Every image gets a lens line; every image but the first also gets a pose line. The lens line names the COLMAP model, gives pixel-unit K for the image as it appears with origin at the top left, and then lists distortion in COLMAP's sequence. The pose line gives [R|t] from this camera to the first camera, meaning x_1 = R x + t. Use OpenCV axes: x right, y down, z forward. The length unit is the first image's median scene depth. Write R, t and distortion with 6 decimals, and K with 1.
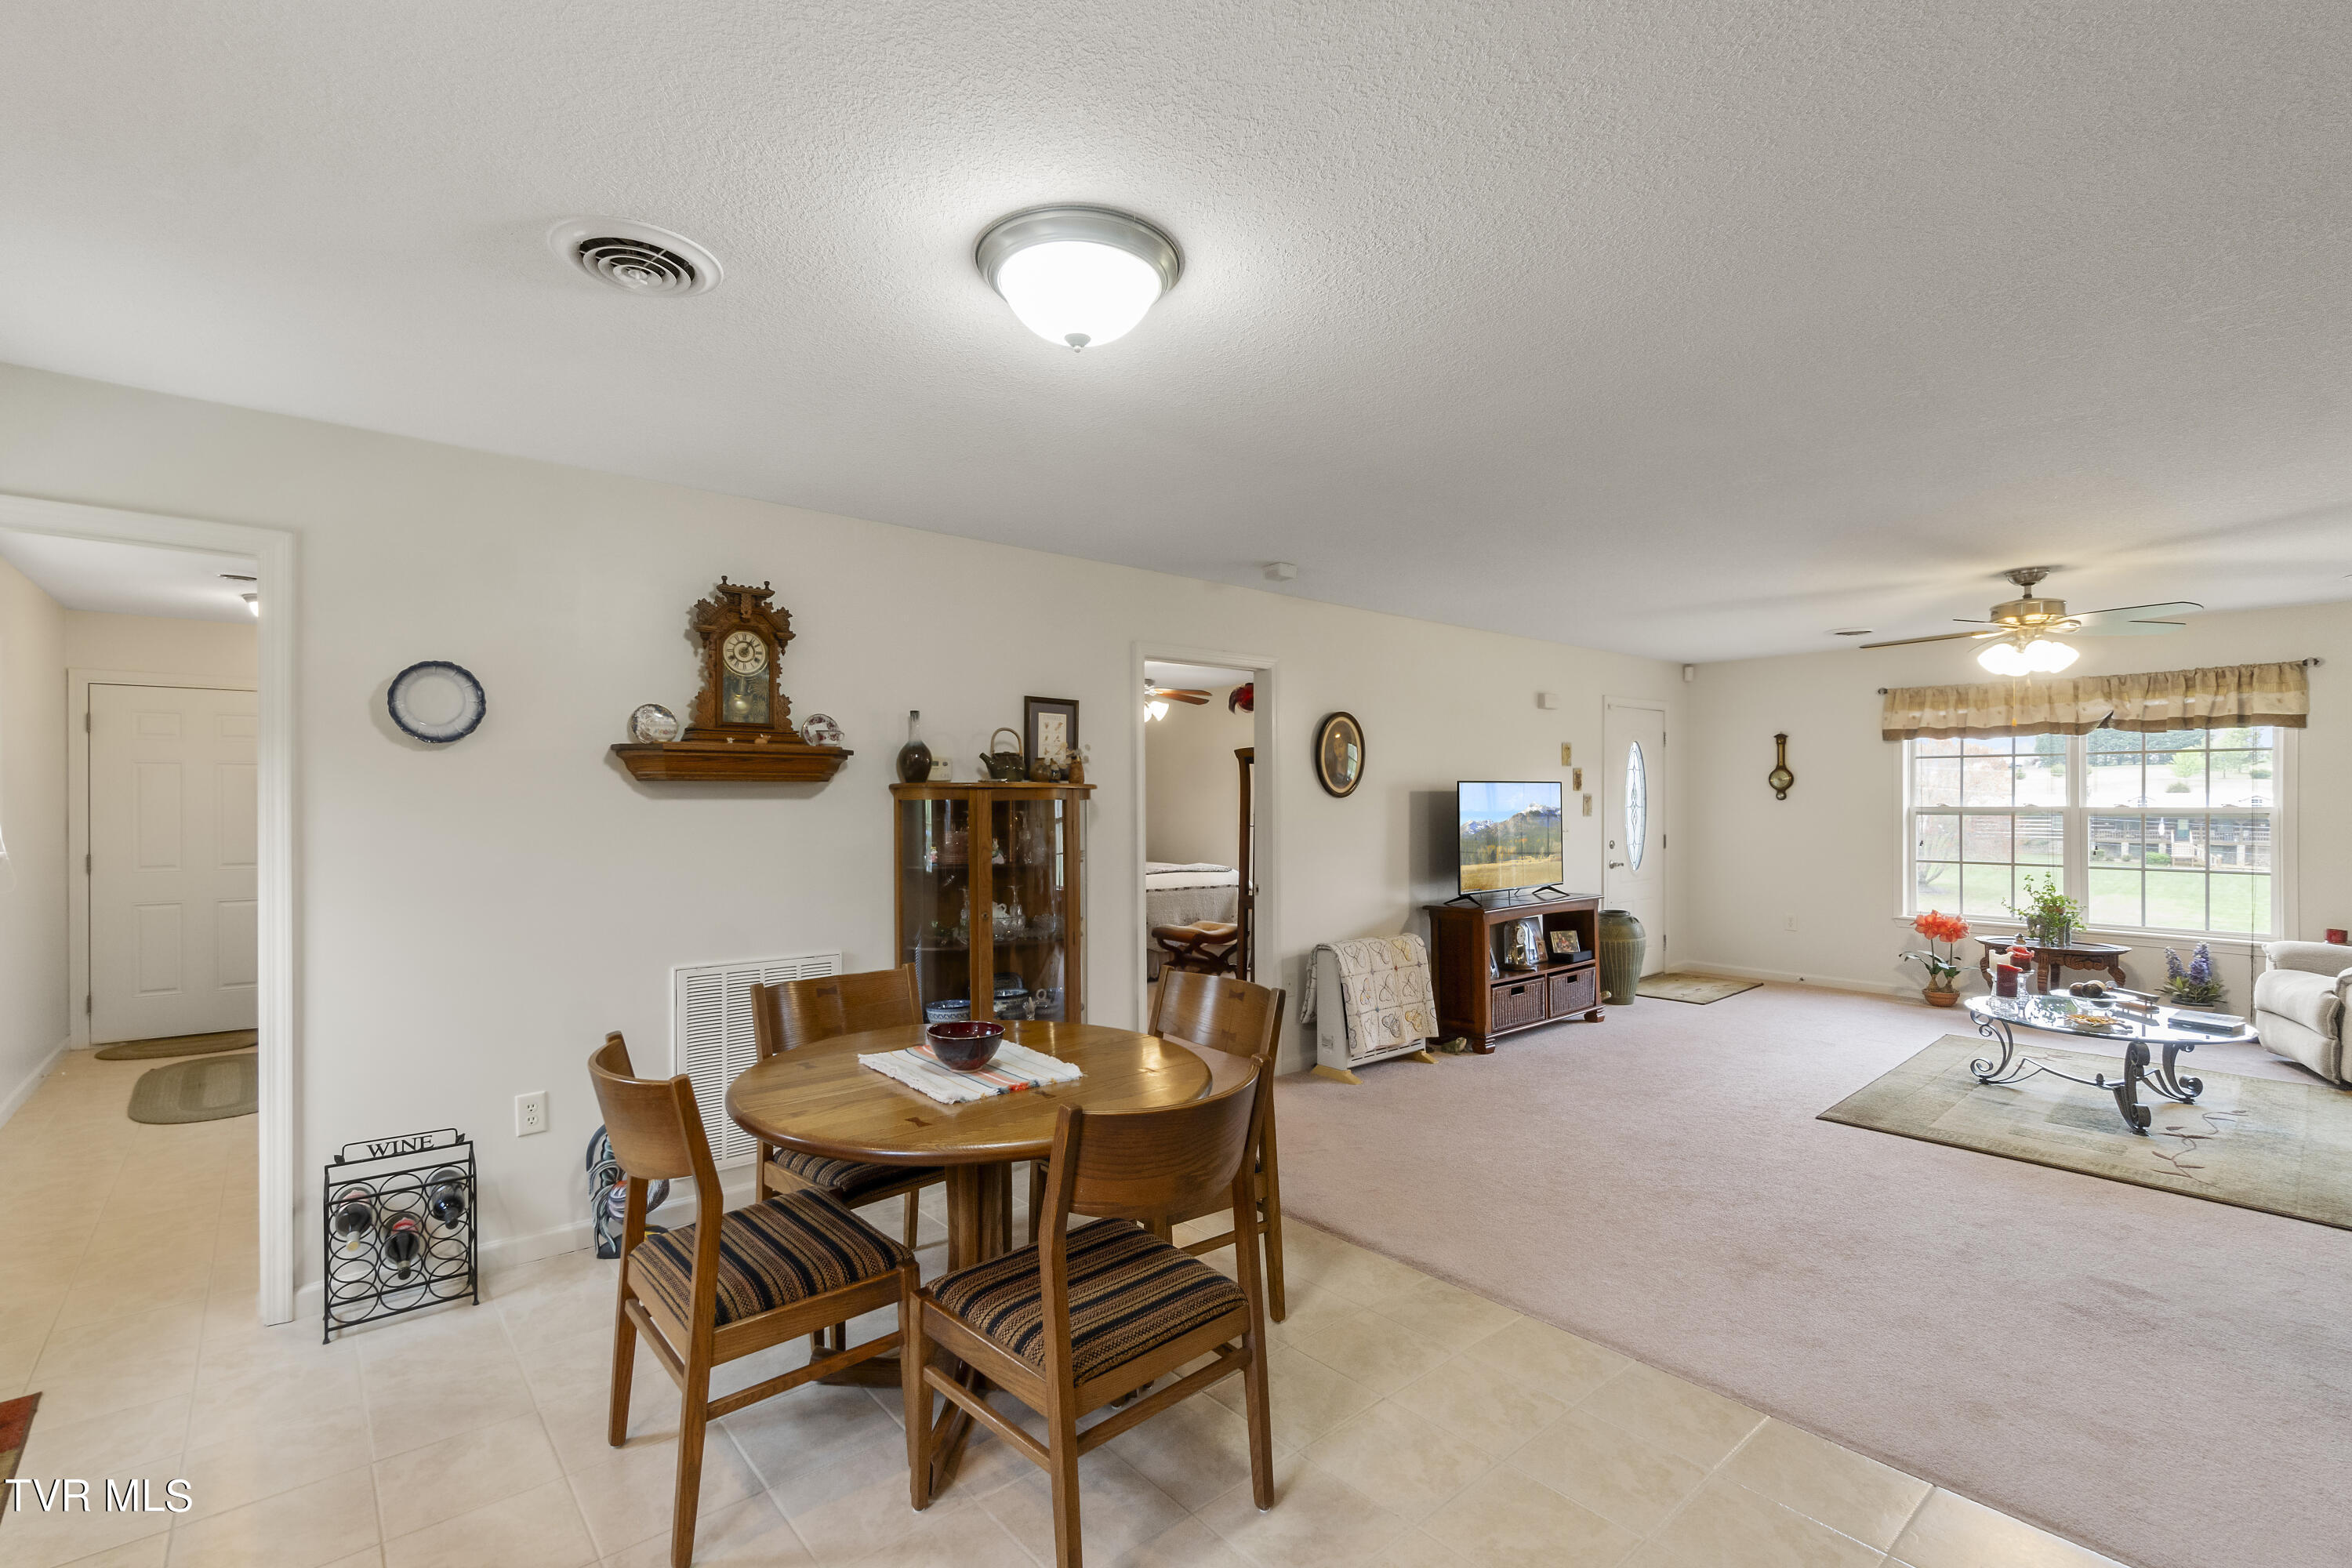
lens RADIAL K [[1038.1, 0, 1163.2], [0, 1038.1, 798.1], [0, 0, 1]] dist [-0.004310, 0.000170]
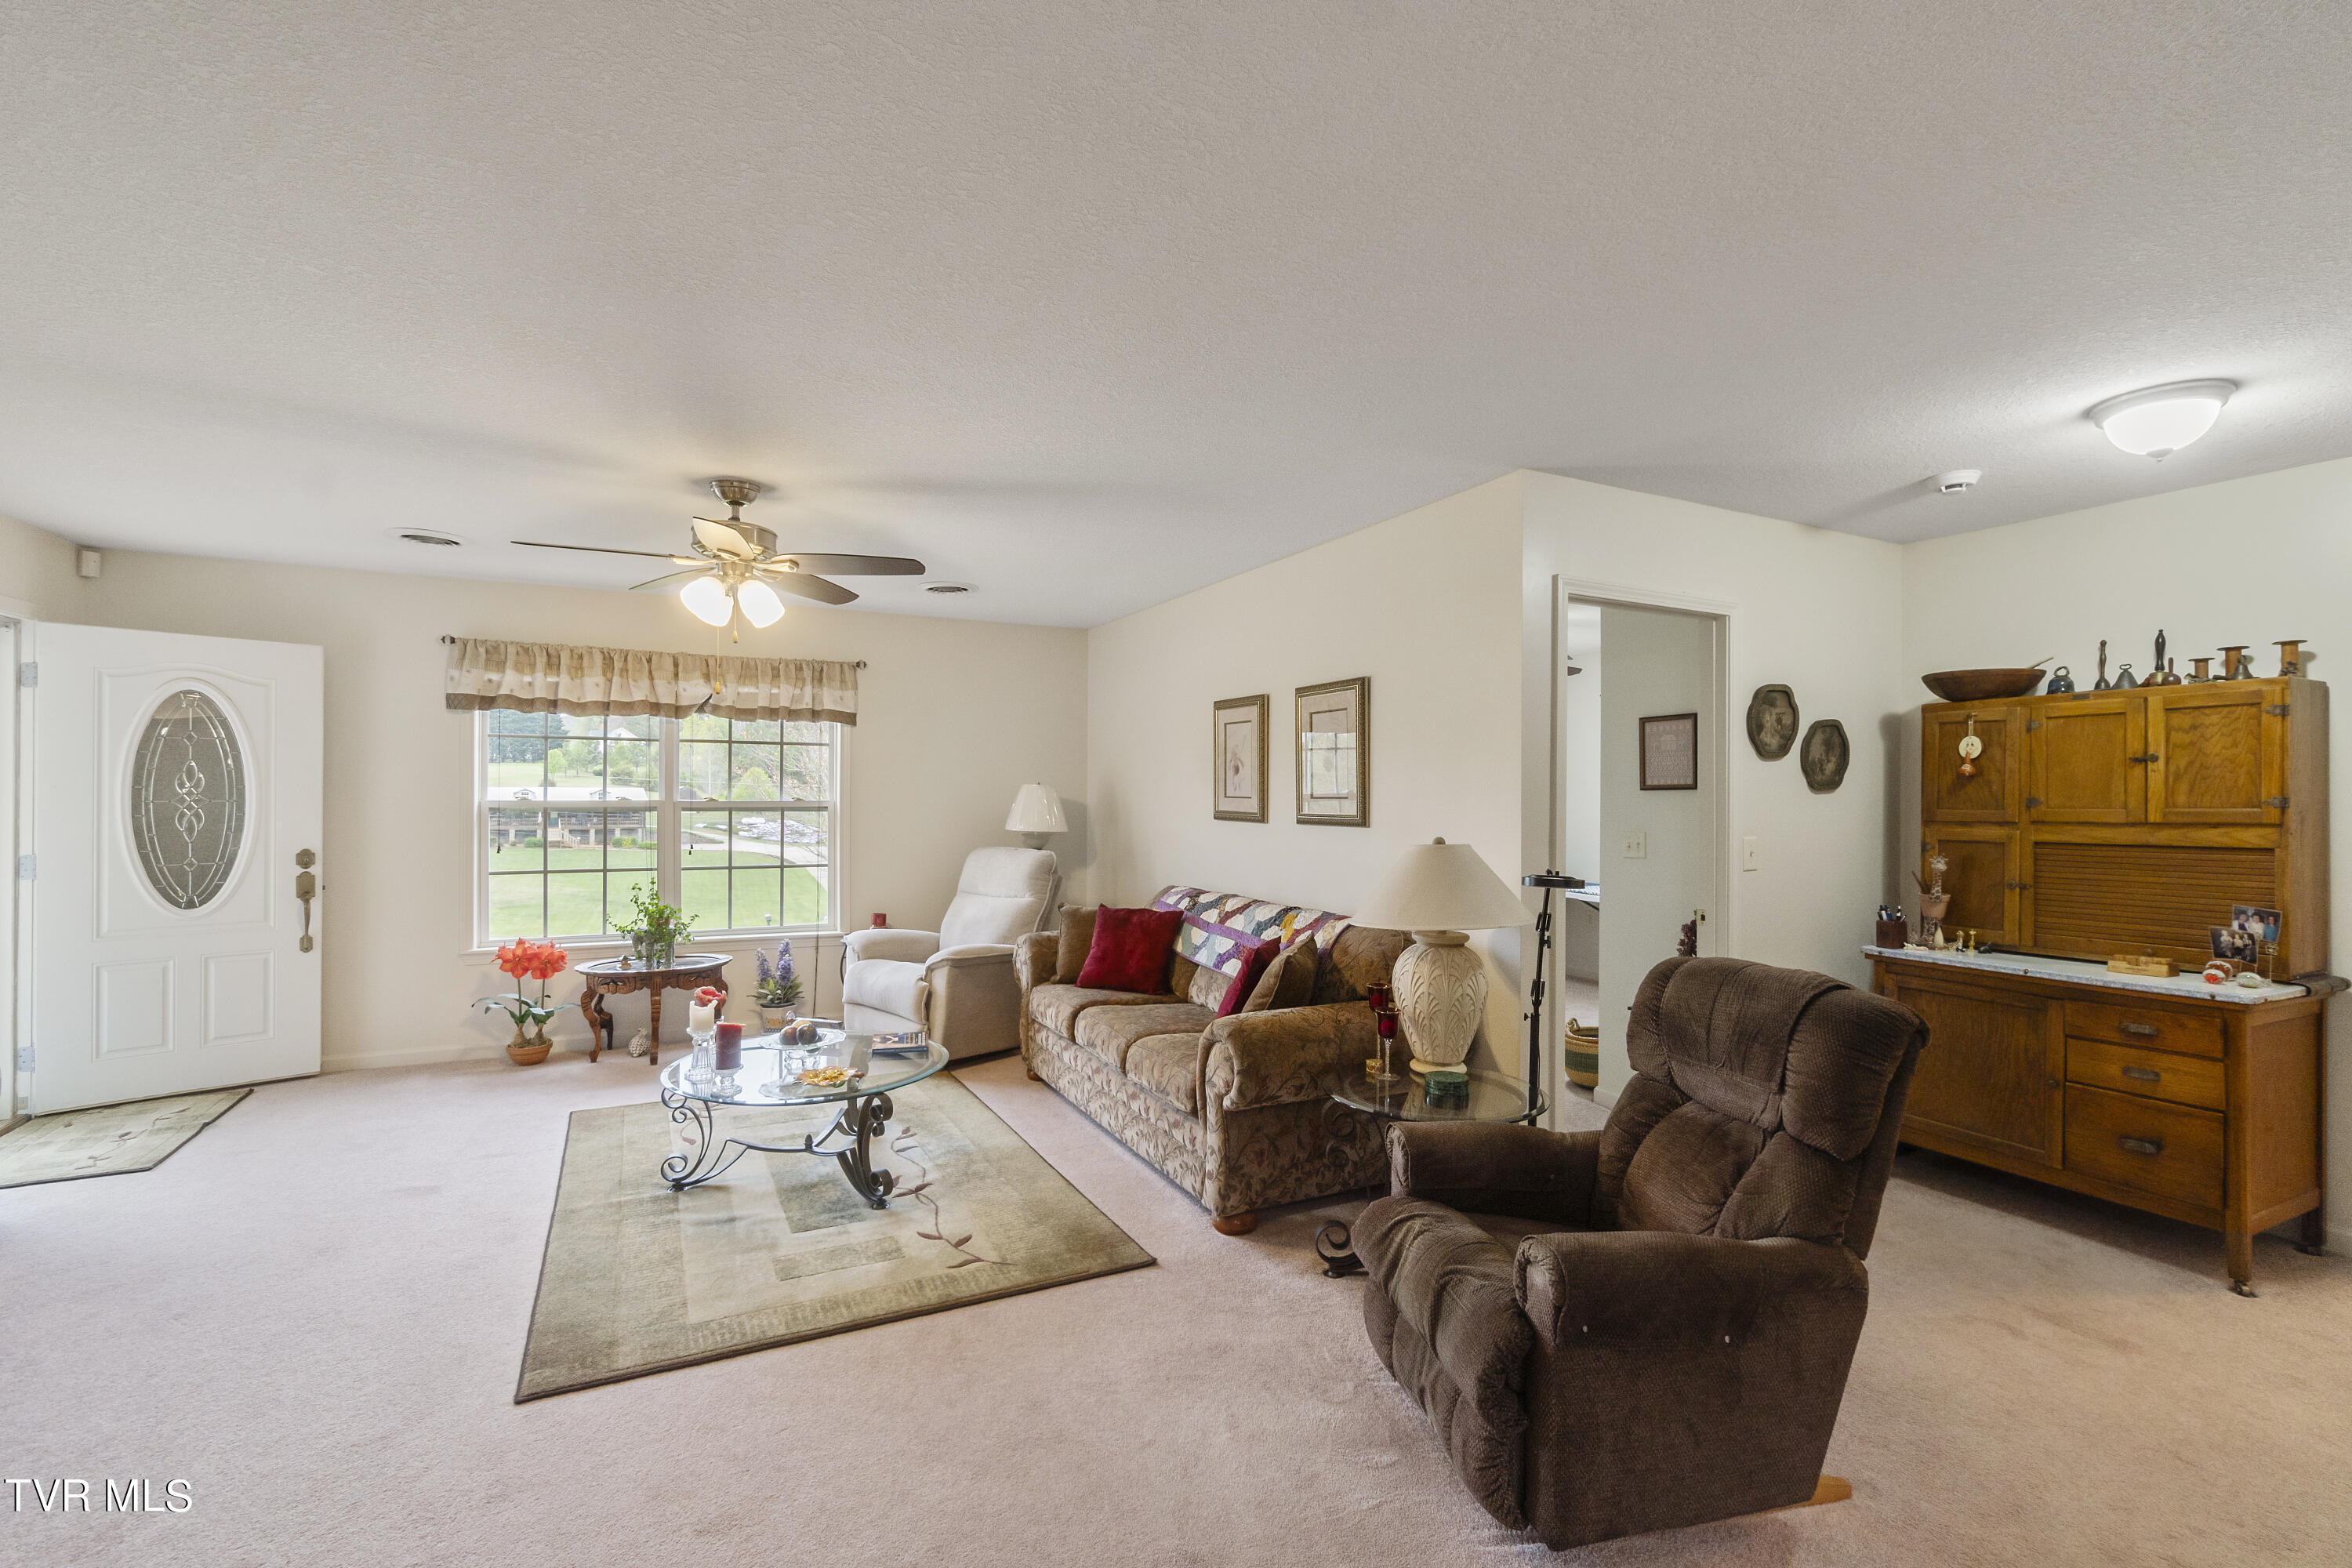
lens RADIAL K [[1031.2, 0, 1169.7], [0, 1031.2, 796.6], [0, 0, 1]] dist [0.002837, 0.000822]
pose [[0.250814, 0.003070, 0.968031, 0.149447], [-0.008201, 0.999966, -0.001046, 0.002589], [-0.968001, -0.007676, 0.250830, 0.392591]]
